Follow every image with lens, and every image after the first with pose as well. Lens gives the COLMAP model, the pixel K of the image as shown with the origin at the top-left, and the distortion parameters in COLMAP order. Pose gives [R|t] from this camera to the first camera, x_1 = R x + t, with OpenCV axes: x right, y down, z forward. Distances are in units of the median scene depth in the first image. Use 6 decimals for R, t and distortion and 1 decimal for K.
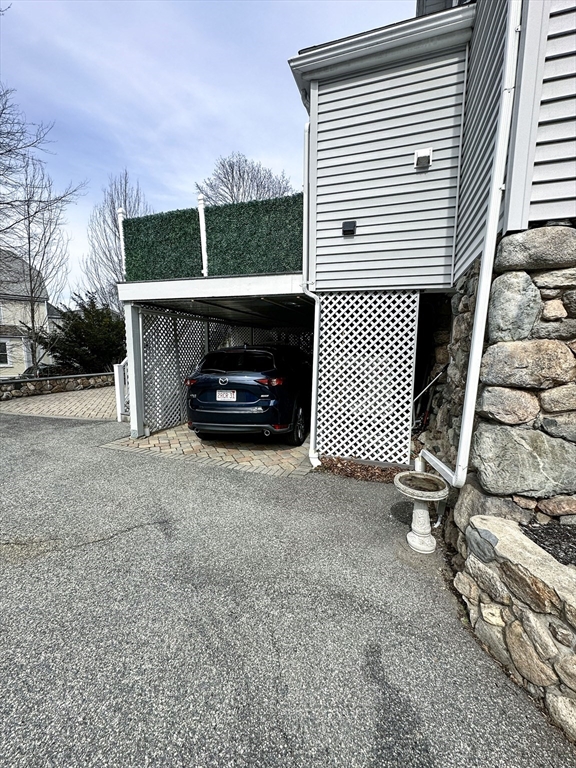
lens RADIAL K [[311.3, 0, 285.5], [0, 311.3, 389.0], [0, 0, 1]] dist [-0.002093, 0.000714]
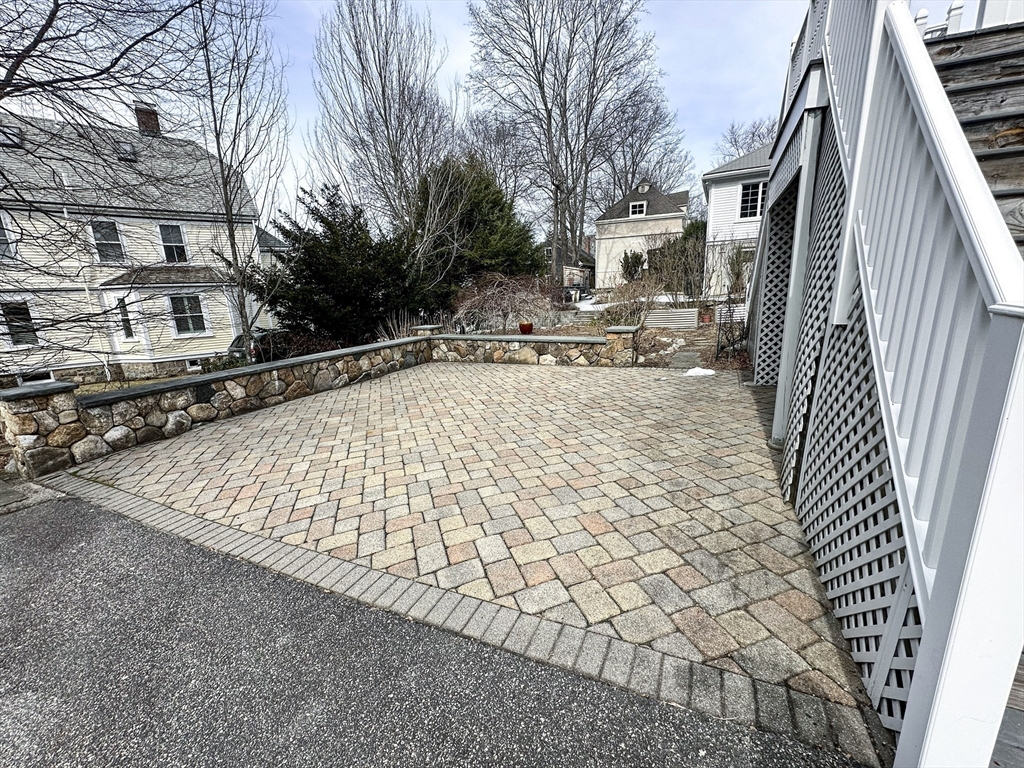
lens RADIAL K [[415.0, 0, 518.0], [0, 415.0, 377.5], [0, 0, 1]] dist [-0.002093, 0.000714]
pose [[0.992899, -0.037874, -0.112770, -0.256592], [0.046606, 0.996031, 0.075826, -0.029911], [0.109451, -0.080543, 0.990724, 0.330164]]
